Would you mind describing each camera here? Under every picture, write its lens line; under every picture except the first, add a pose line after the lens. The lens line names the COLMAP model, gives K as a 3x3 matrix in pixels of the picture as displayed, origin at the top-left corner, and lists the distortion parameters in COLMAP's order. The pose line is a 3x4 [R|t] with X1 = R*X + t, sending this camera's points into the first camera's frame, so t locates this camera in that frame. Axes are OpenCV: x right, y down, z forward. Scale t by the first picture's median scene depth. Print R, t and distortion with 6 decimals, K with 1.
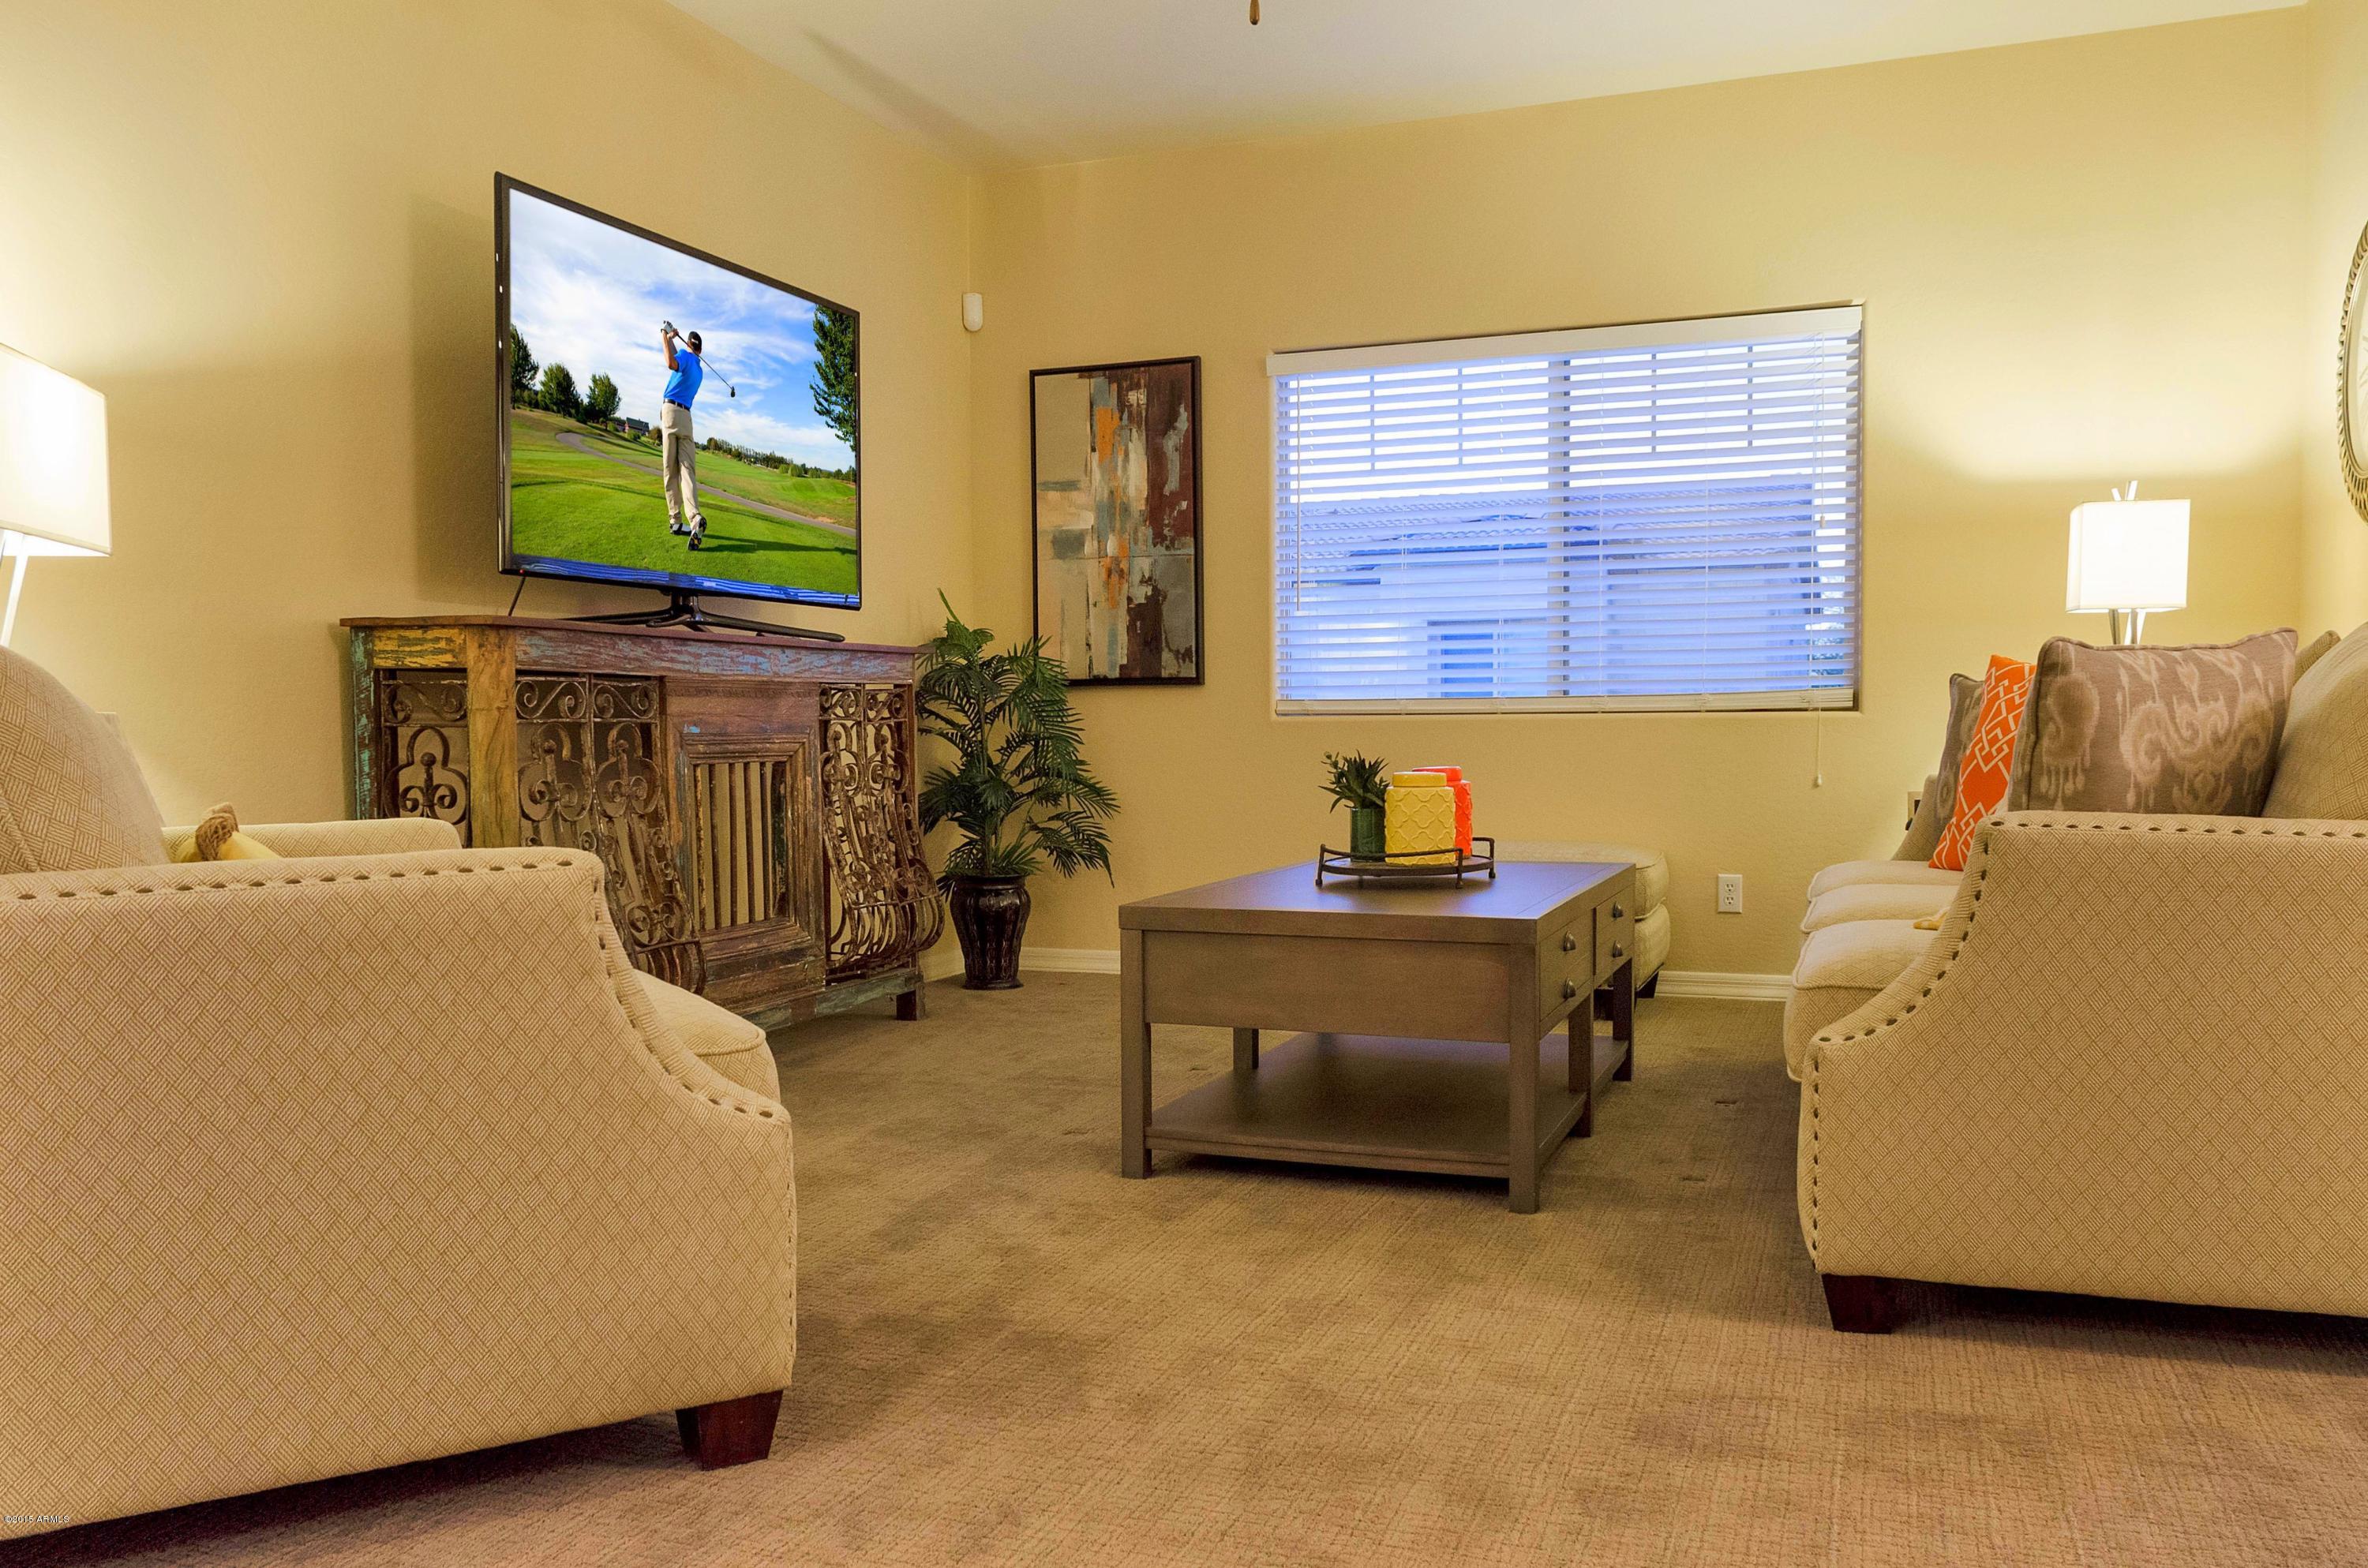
lens RADIAL K [[1860.7, 0, 1226.8], [0, 1860.7, 829.7], [0, 0, 1]] dist [0.000111, -0.160263]
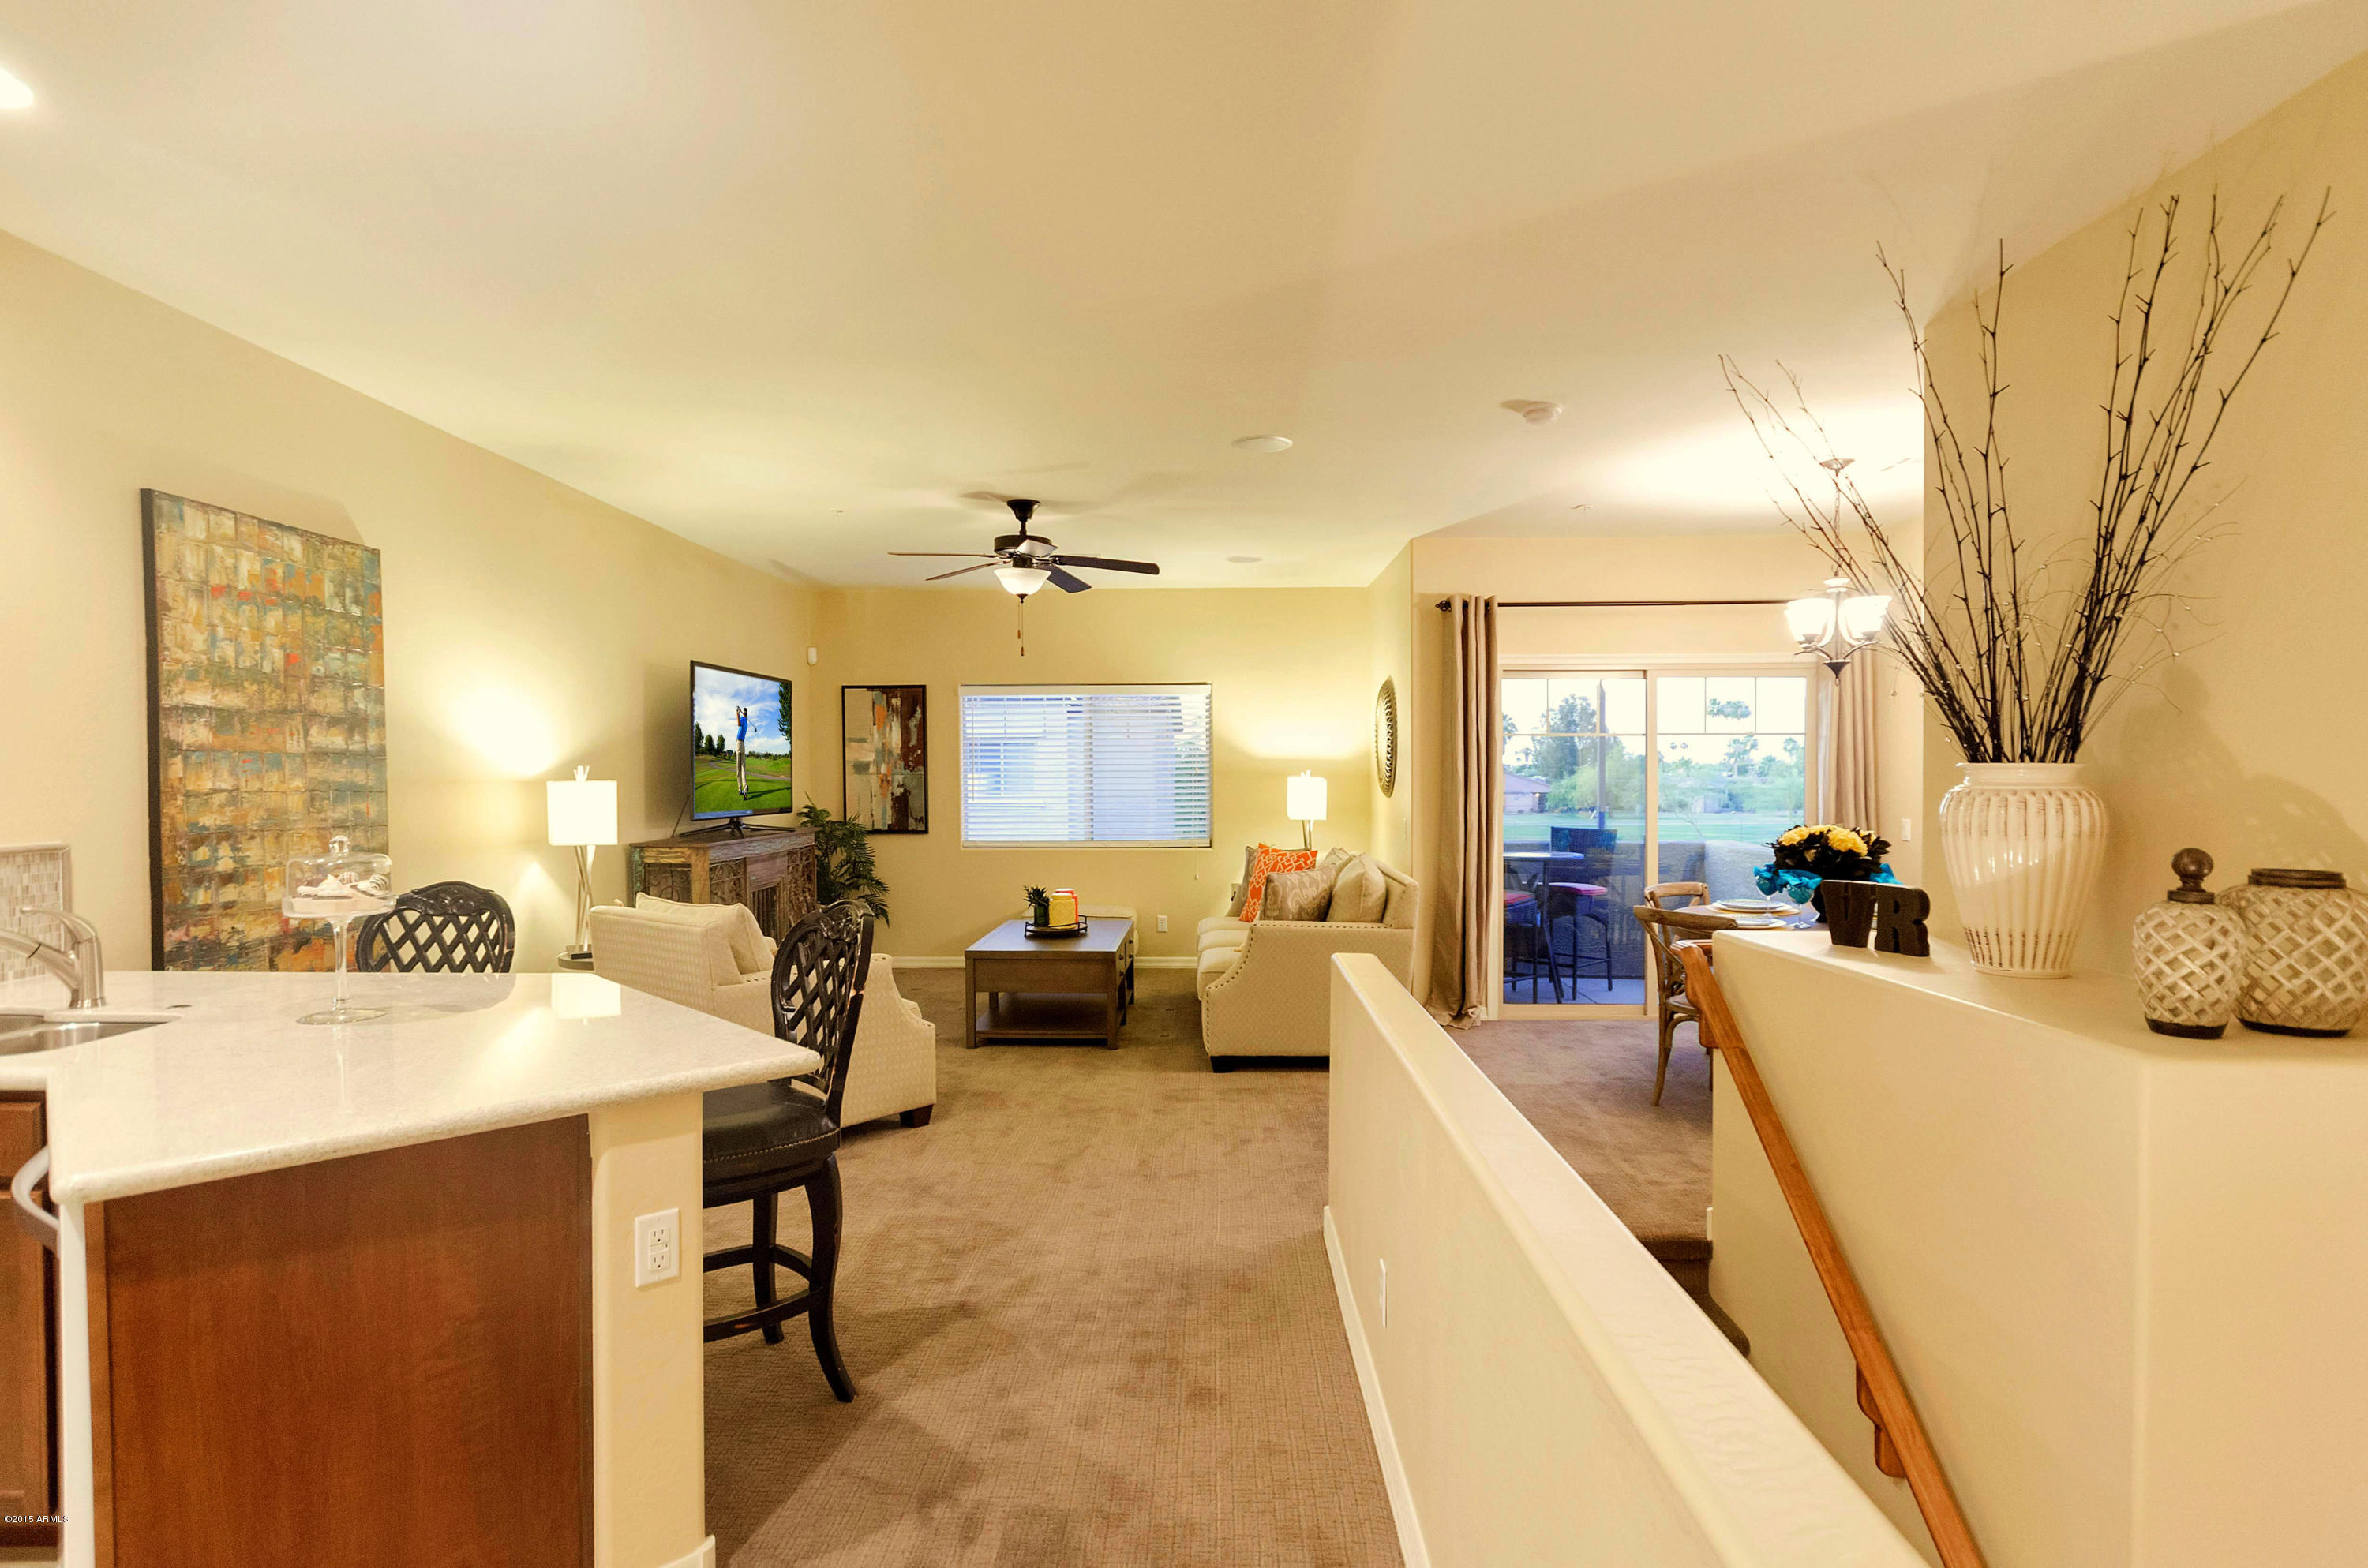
lens RADIAL K [[1226.1, 0, 1177.1], [0, 1226.1, 798.7], [0, 0, 1]] dist [-0.000384, 0.000072]
pose [[0.953851, -0.005871, 0.300223, -0.230943], [0.016762, 0.999291, -0.033716, -0.090371], [-0.299813, 0.037192, 0.953273, -0.647226]]
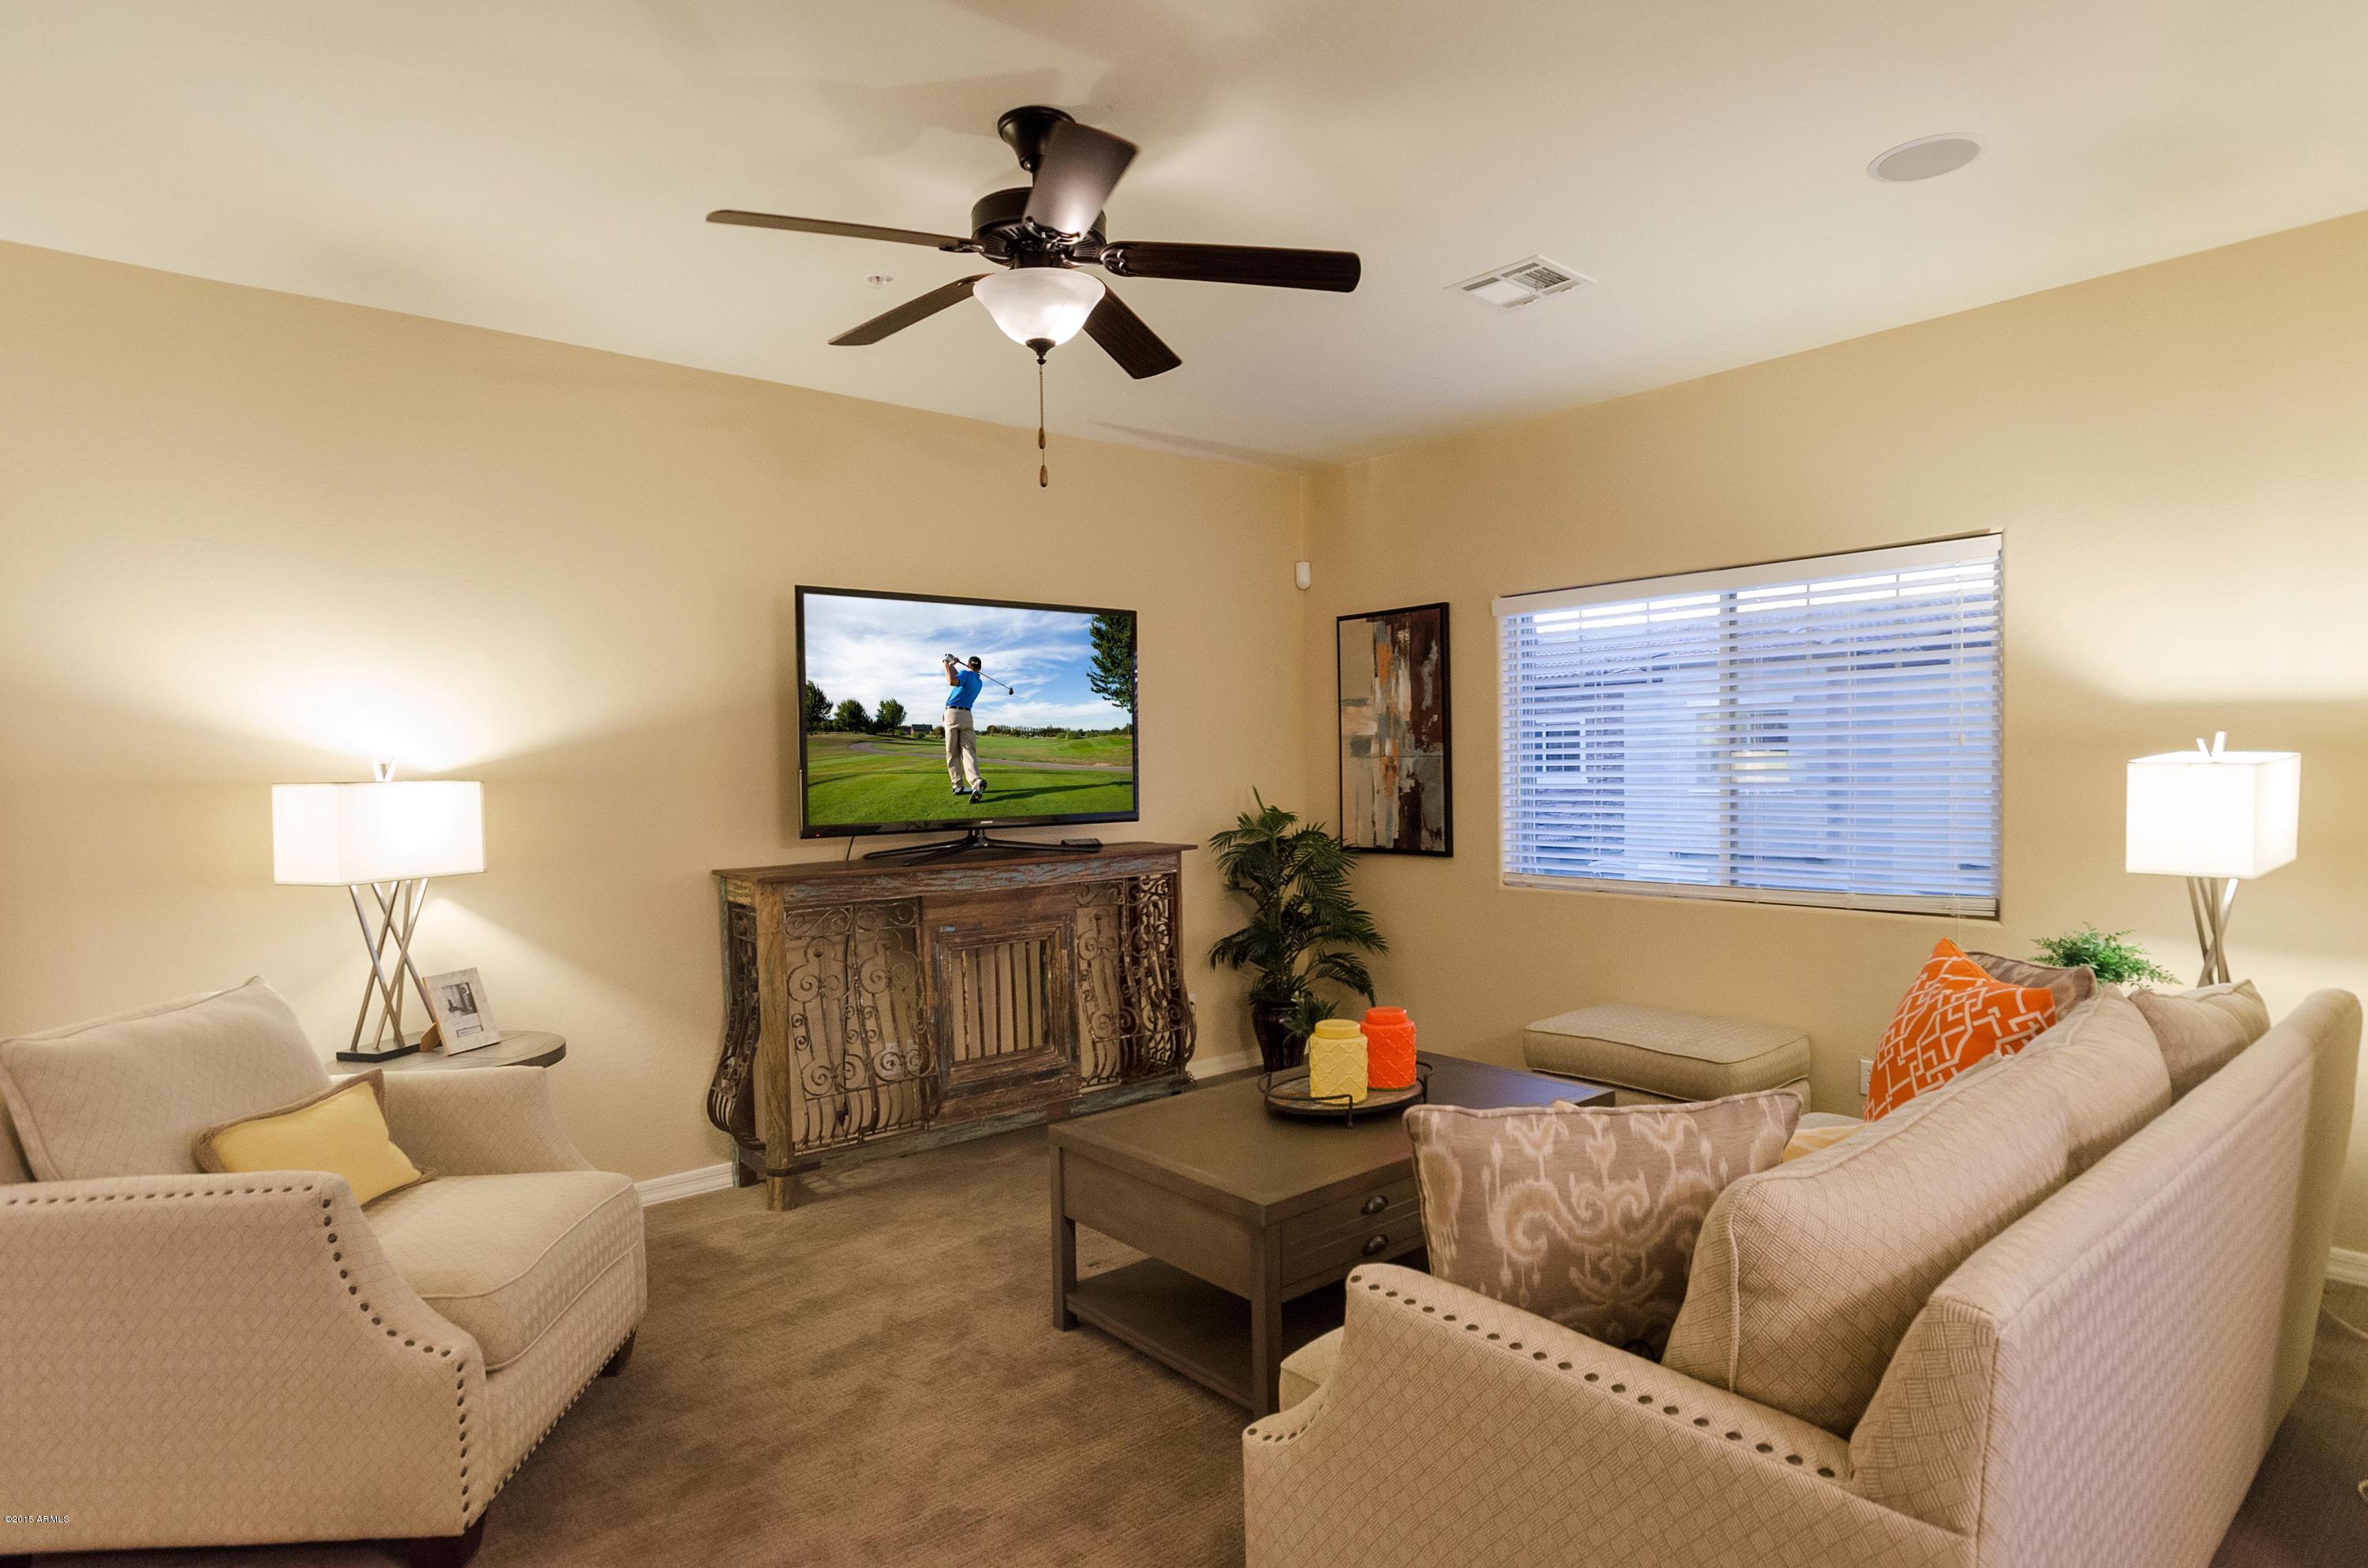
lens RADIAL K [[1298.5, 0, 1152.7], [0, 1298.5, 837.6], [0, 0, 1]] dist [0.003404, -0.000222]
pose [[0.864479, 0.018517, -0.502328, 0.361180], [-0.014871, 0.999826, 0.011263, -0.136489], [0.502450, -0.002267, 0.864604, 0.169112]]
